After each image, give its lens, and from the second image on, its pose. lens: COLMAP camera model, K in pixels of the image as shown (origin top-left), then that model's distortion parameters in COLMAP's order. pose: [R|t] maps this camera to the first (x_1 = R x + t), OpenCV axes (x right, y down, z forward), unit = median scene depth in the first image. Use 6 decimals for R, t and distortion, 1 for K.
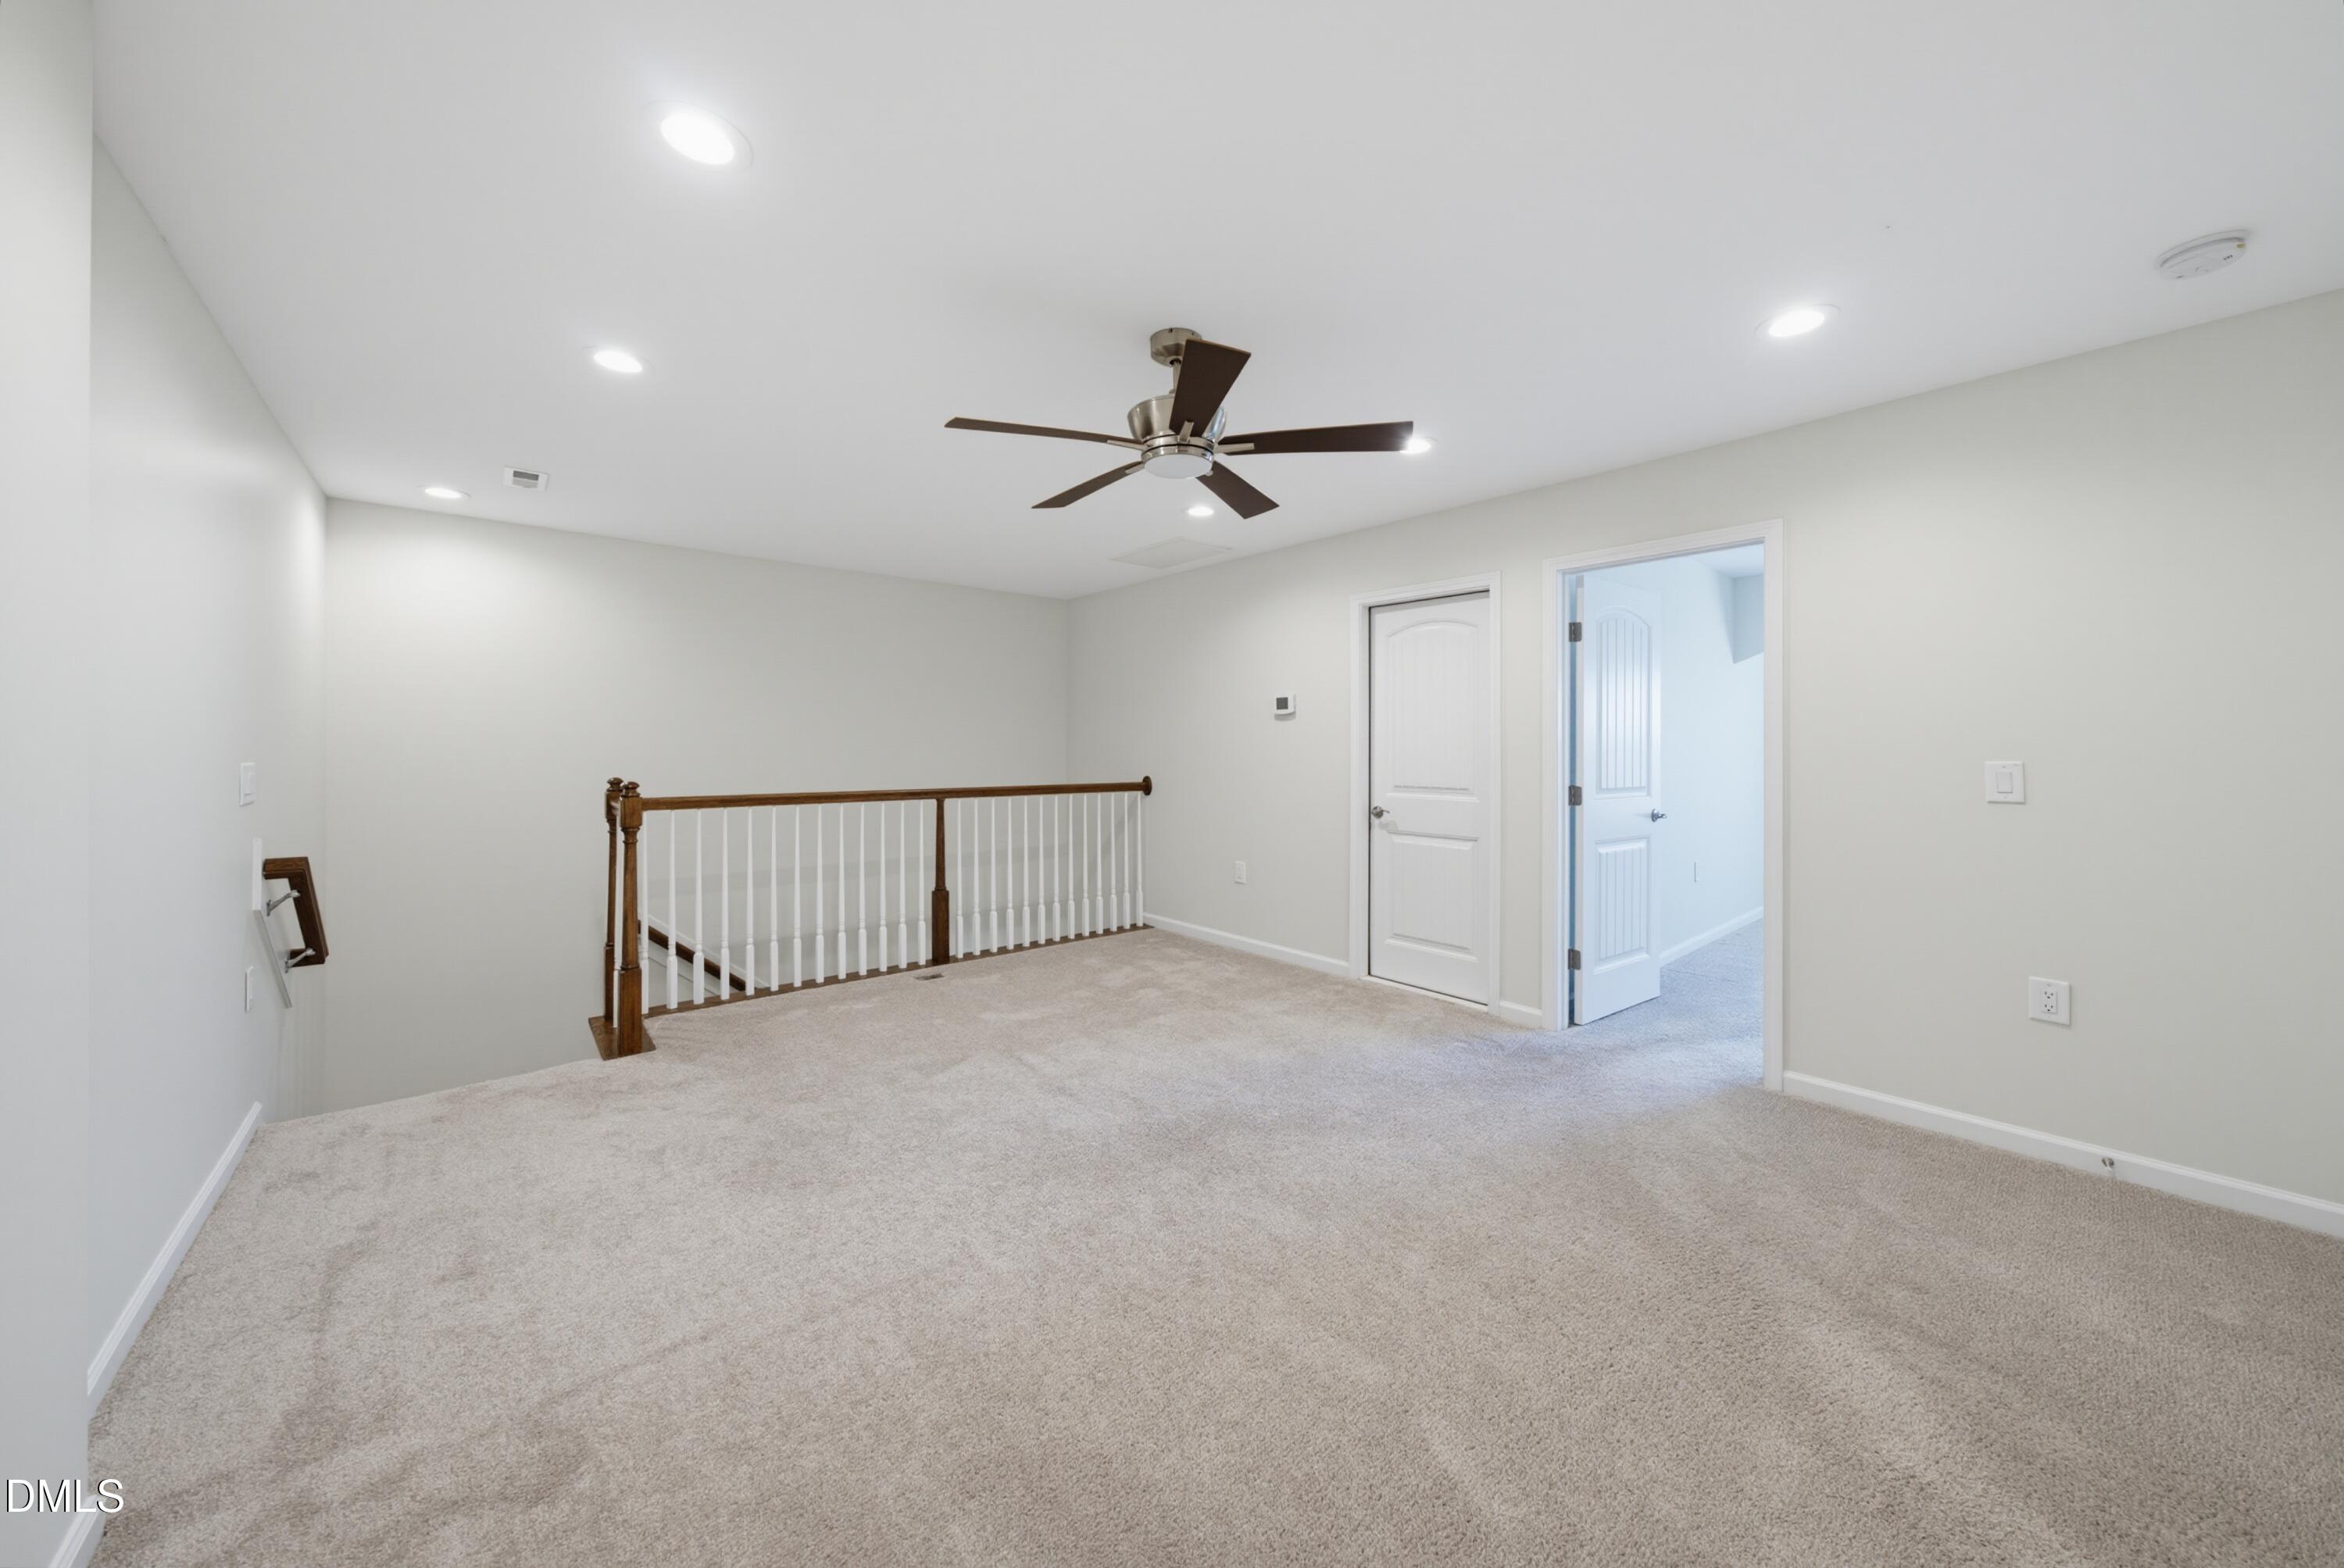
lens RADIAL K [[823.3, 0, 1163.7], [0, 823.3, 772.5], [0, 0, 1]] dist [-0.001001, 0.000231]
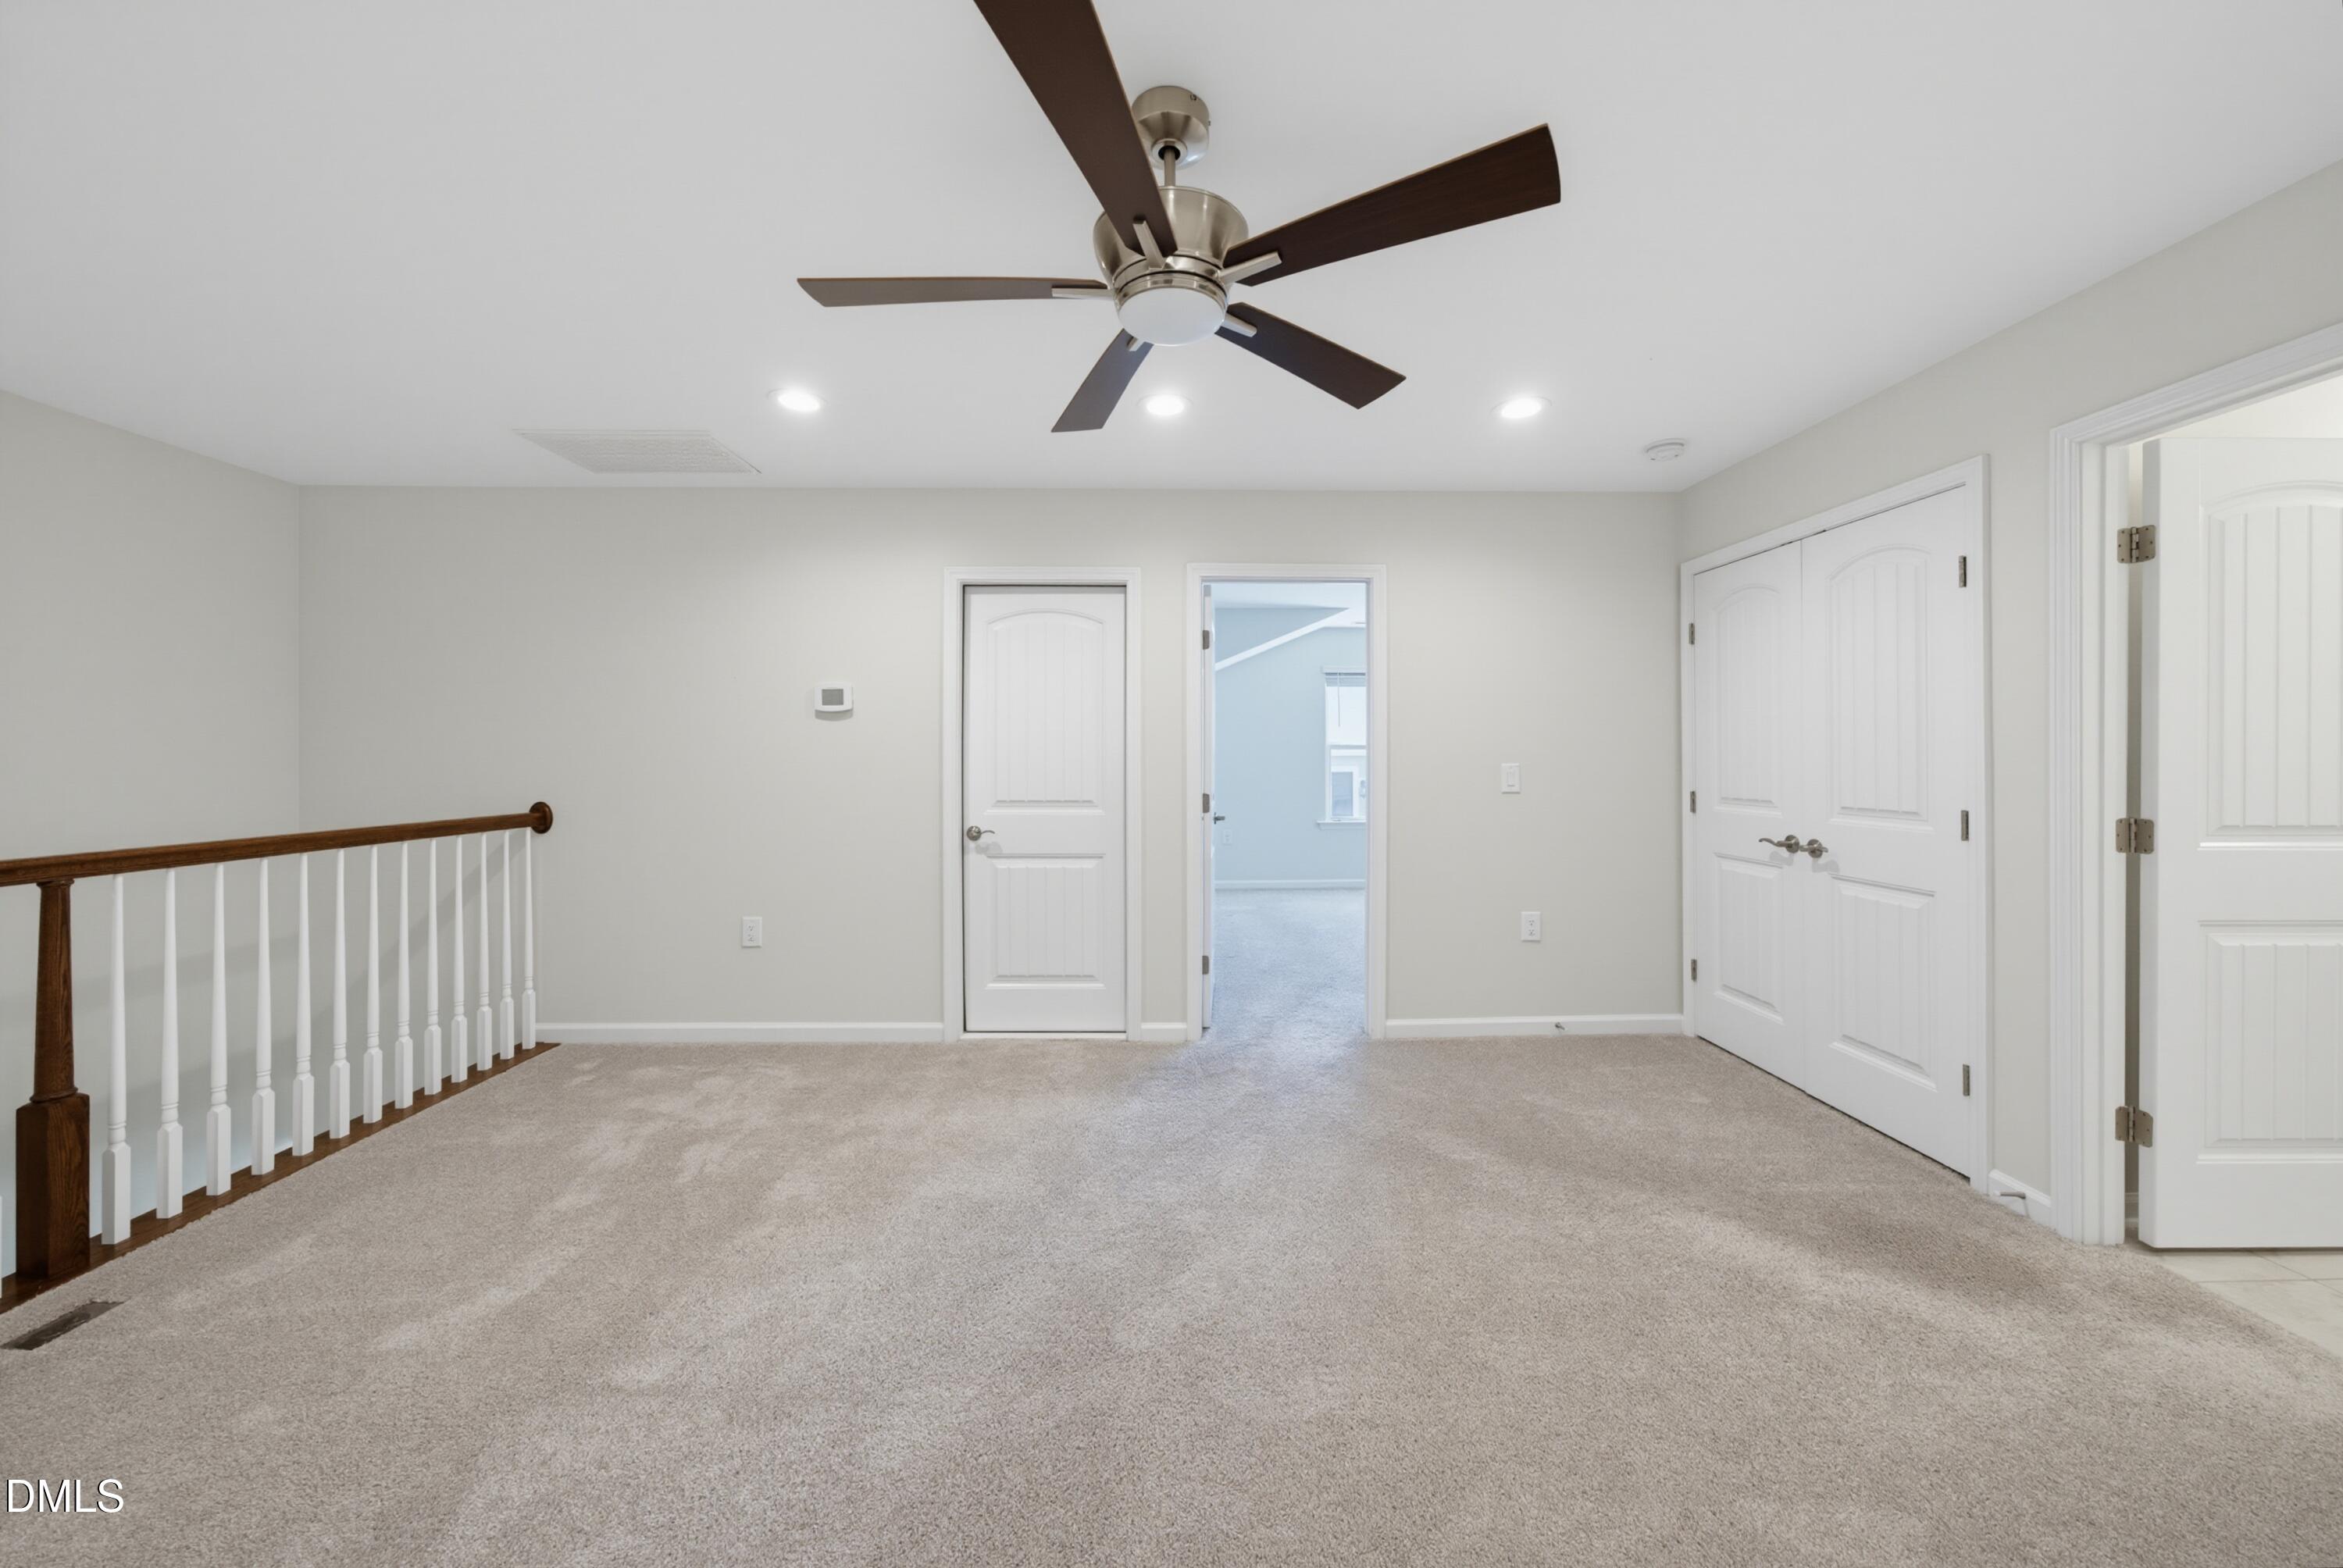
lens RADIAL K [[820.6, 0, 1168.0], [0, 820.6, 766.7], [0, 0, 1]] dist [-0.033240, 0.019147]
pose [[0.628395, -0.009933, 0.777831, -0.258790], [0.025675, 0.999638, -0.007978, -0.007385], [-0.777471, 0.024984, 0.628423, 0.328464]]
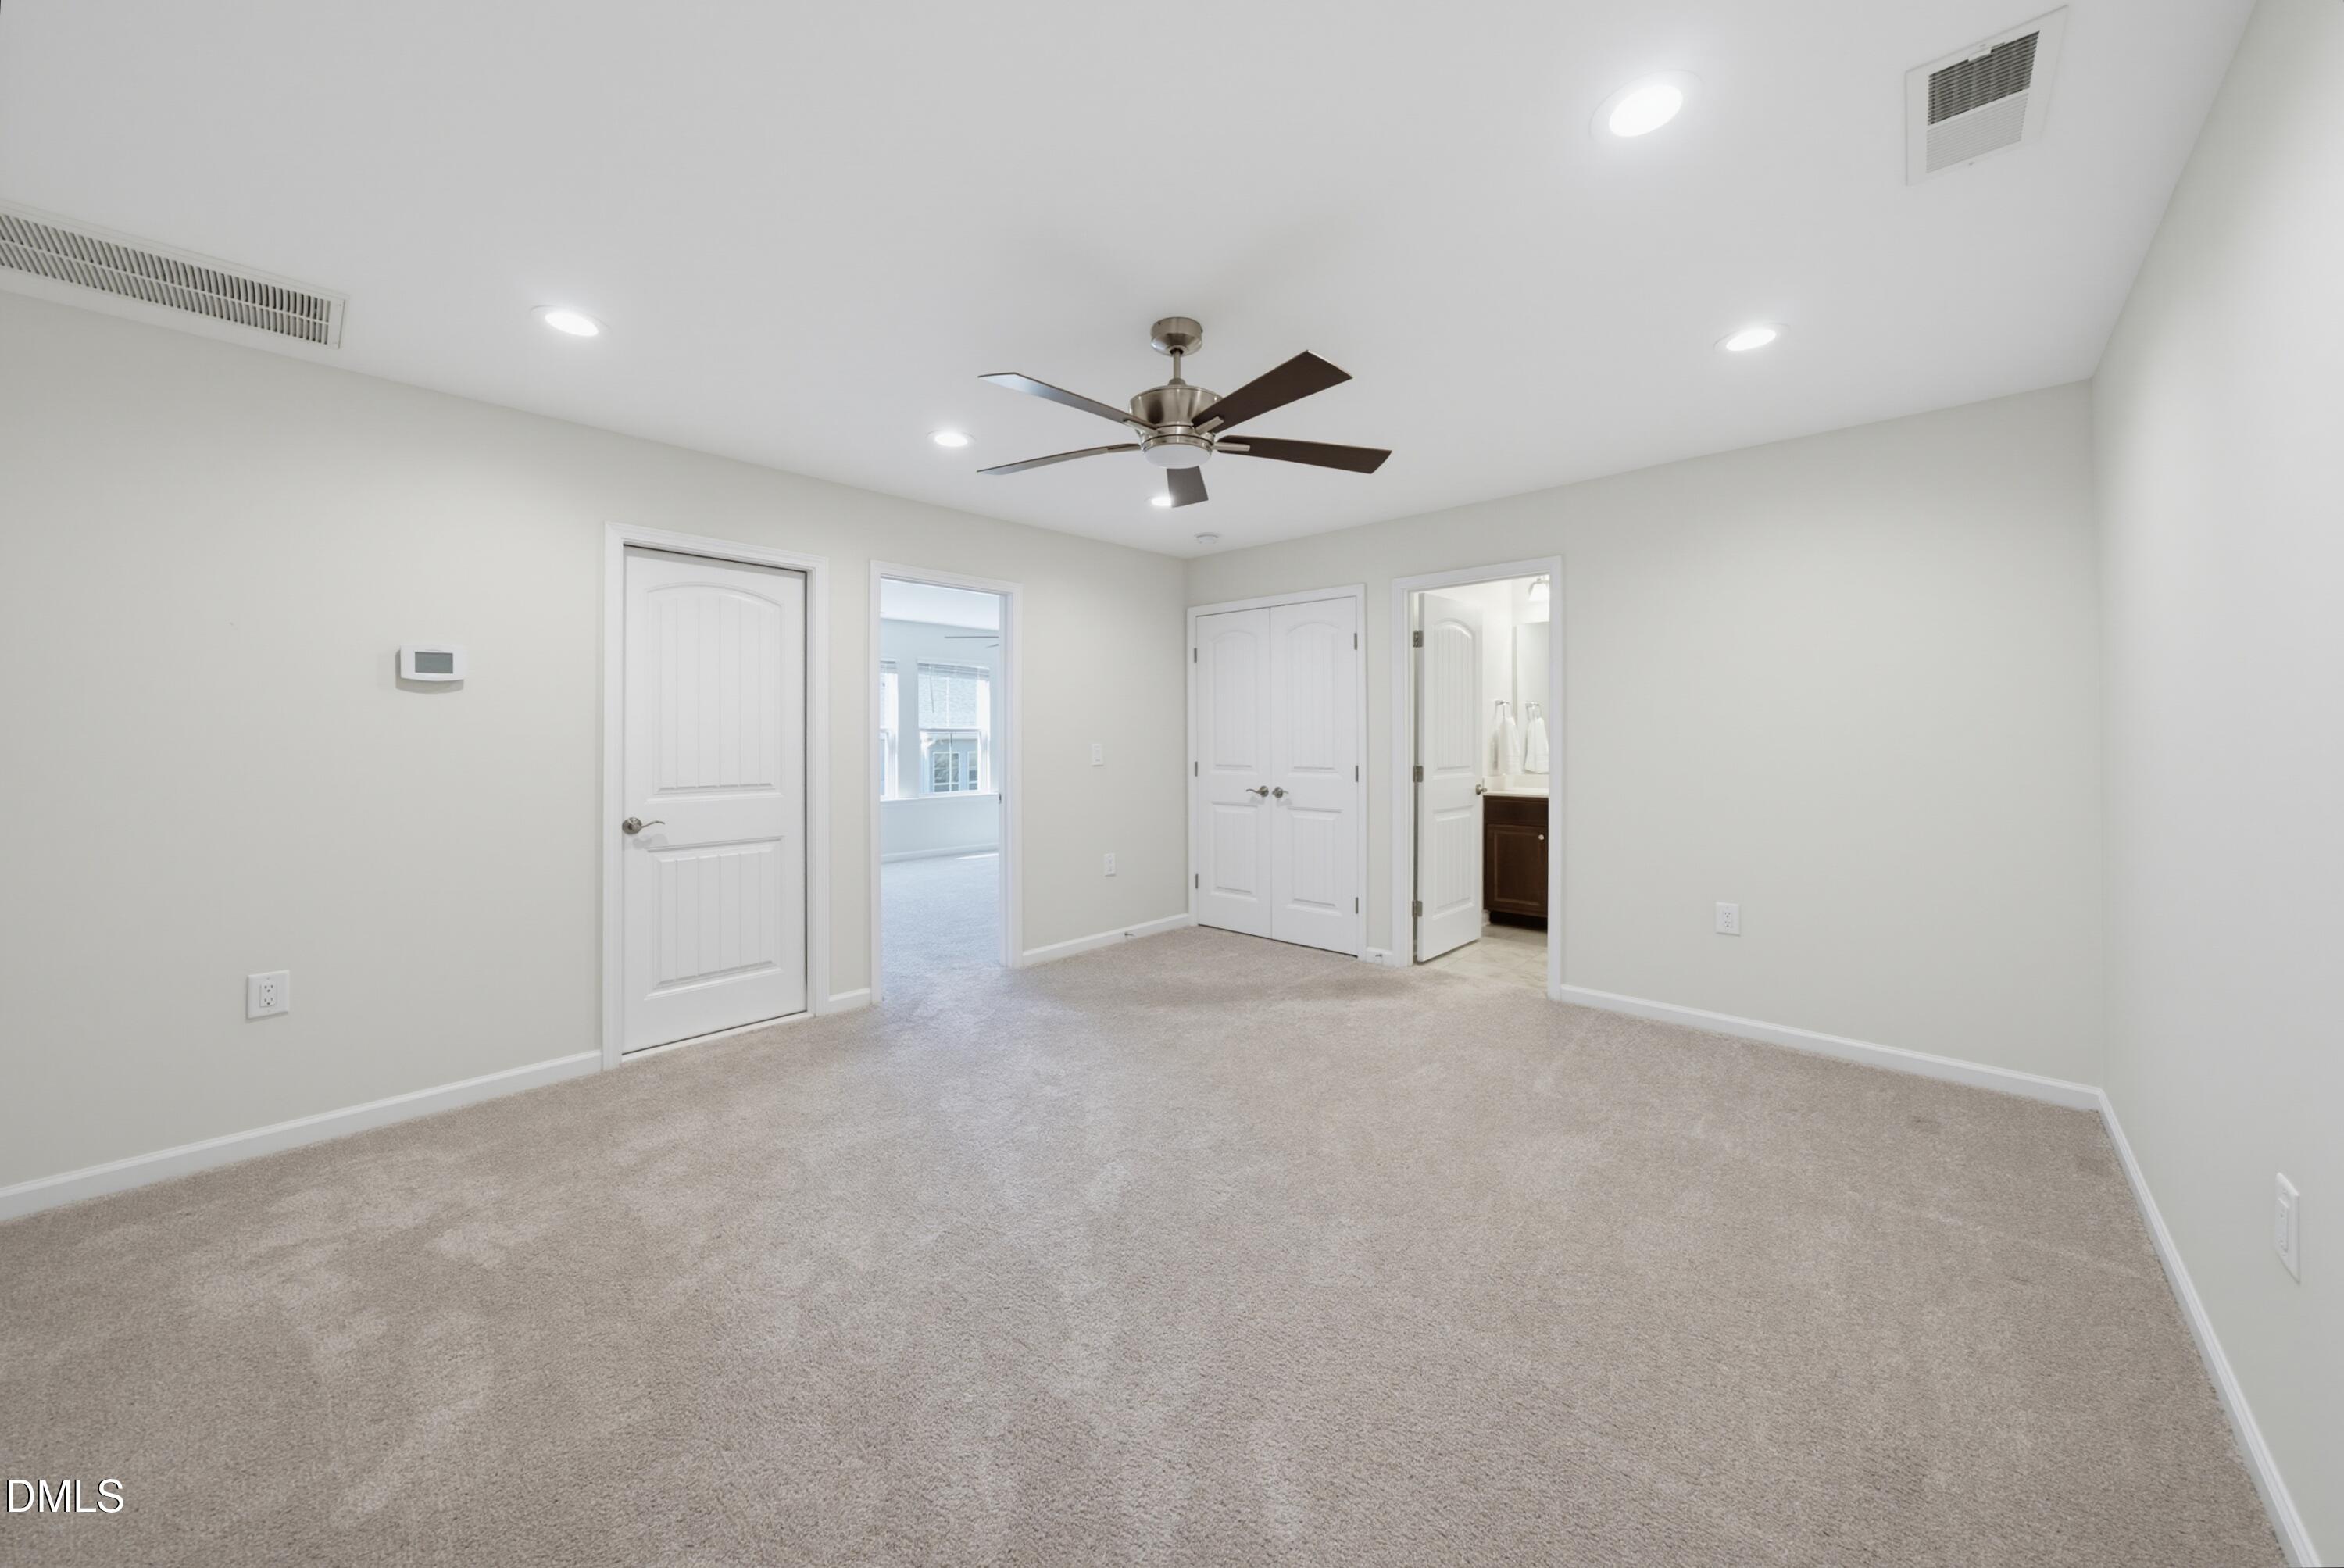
lens RADIAL K [[832.2, 0, 1179.4], [0, 832.2, 752.8], [0, 0, 1]] dist [0.000502, 0.000118]
pose [[-0.119310, -0.016604, 0.992718, -0.534069], [0.034789, 0.999176, 0.020894, -0.015823], [-0.992247, 0.037028, -0.118634, 0.603662]]
